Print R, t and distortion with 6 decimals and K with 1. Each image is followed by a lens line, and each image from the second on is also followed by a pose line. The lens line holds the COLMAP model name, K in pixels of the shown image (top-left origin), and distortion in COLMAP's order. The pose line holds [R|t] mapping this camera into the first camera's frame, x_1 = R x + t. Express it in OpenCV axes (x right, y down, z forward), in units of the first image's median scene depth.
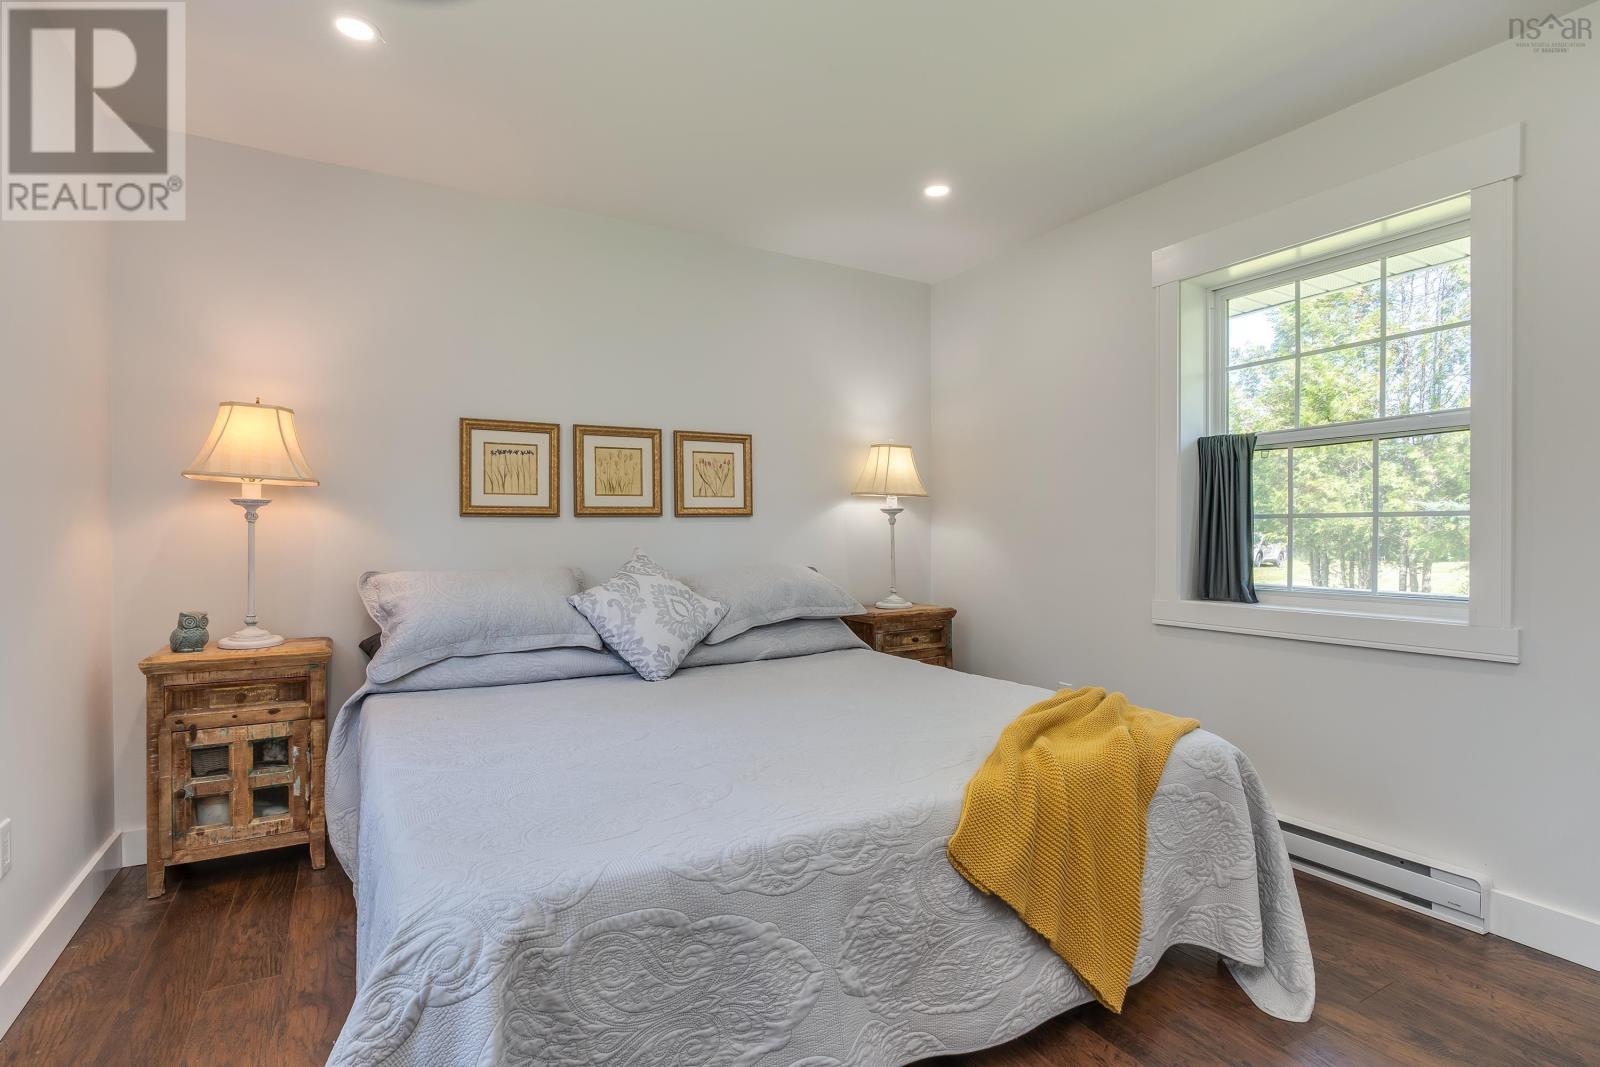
lens RADIAL K [[797.3, 0, 797.5], [0, 797.3, 534.5], [0, 0, 1]] dist [-0.016492, 0.021178]
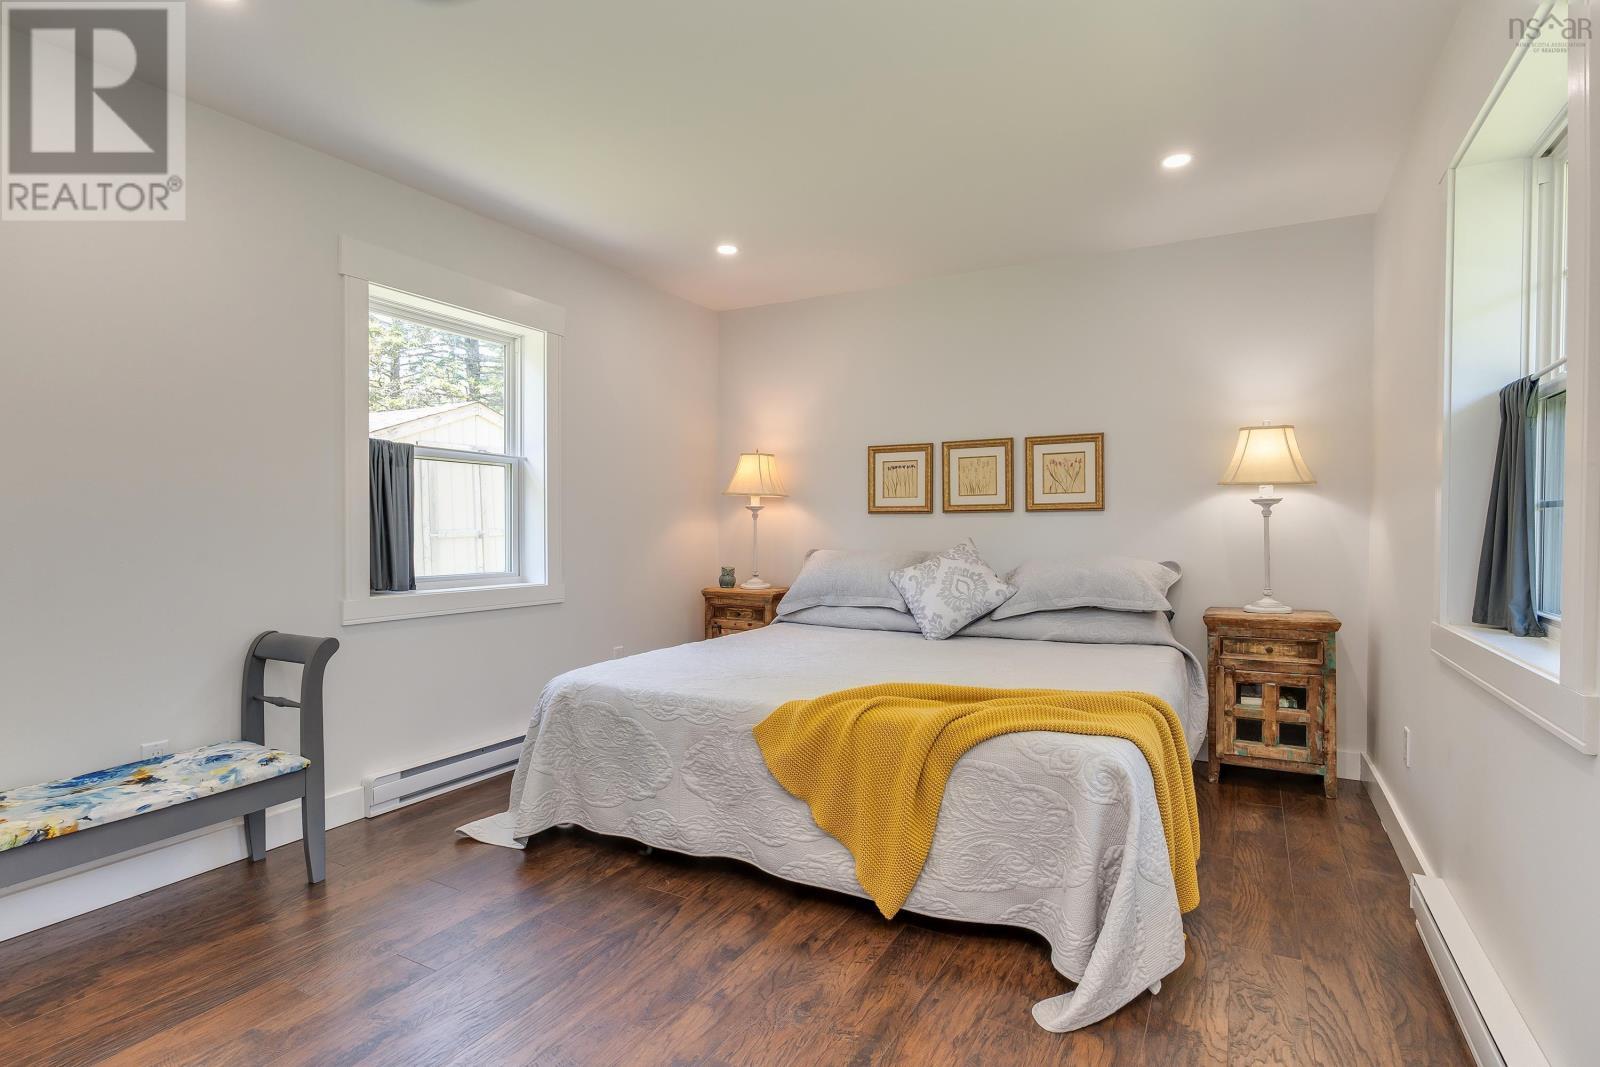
lens RADIAL K [[797.3, 0, 797.5], [0, 797.3, 534.5], [0, 0, 1]] dist [-0.016492, 0.021178]
pose [[0.514727, 0.013394, -0.857249, 0.756138], [-0.003683, 0.999903, 0.013411, -0.004282], [0.857346, -0.003746, 0.514727, 0.136279]]
